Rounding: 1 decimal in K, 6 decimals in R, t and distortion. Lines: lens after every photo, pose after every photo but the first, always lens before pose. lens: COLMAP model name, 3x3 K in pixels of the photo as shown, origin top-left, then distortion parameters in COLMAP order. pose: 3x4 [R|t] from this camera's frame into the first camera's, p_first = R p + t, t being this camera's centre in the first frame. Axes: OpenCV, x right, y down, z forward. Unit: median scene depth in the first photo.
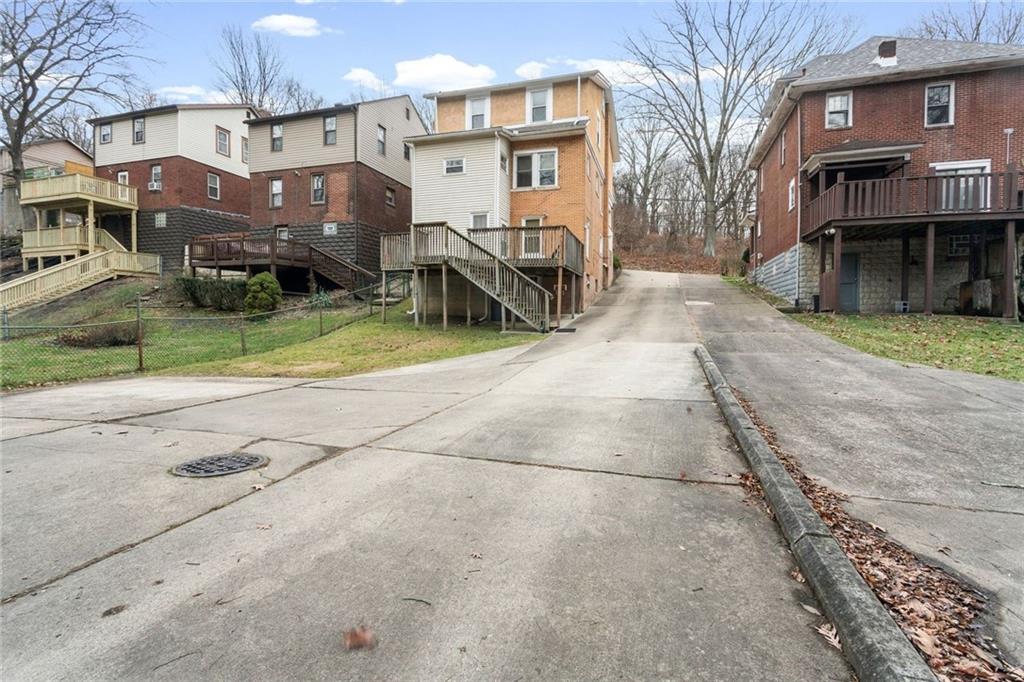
lens RADIAL K [[491.0, 0, 509.2], [0, 491.0, 338.0], [0, 0, 1]] dist [0.026951, 0.001281]
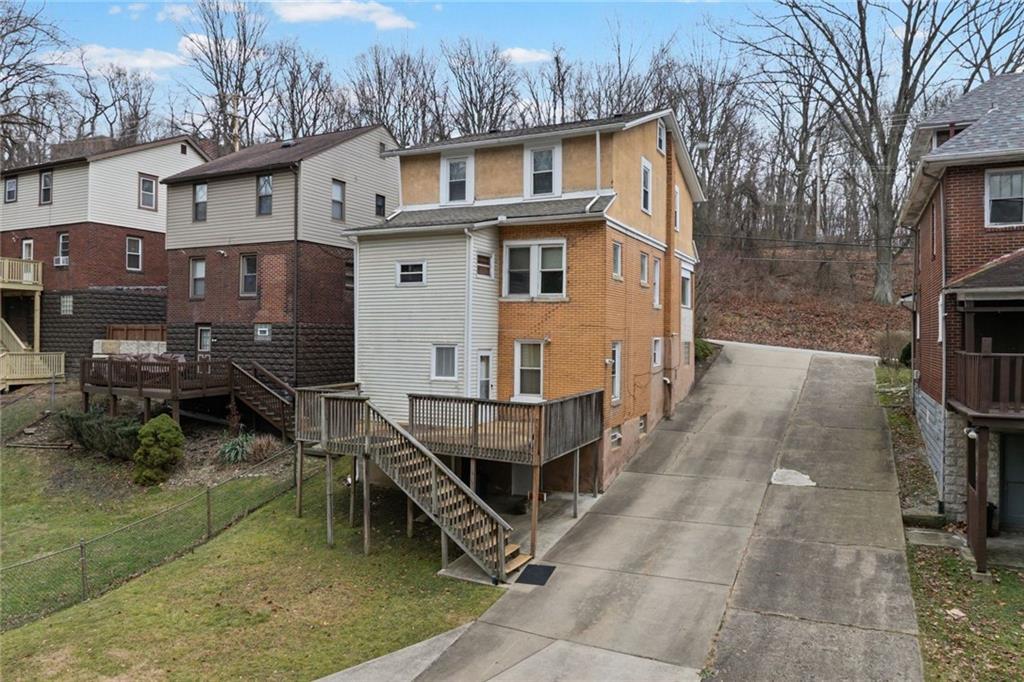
lens RADIAL K [[728.3, 0, 507.6], [0, 728.3, 334.9], [0, 0, 1]] dist [-0.010923, 0.009100]
pose [[0.988238, 0.003438, -0.152883, 0.144267], [-0.006098, 0.999838, -0.016937, -0.203443], [0.152800, 0.017671, 0.988099, 0.023019]]
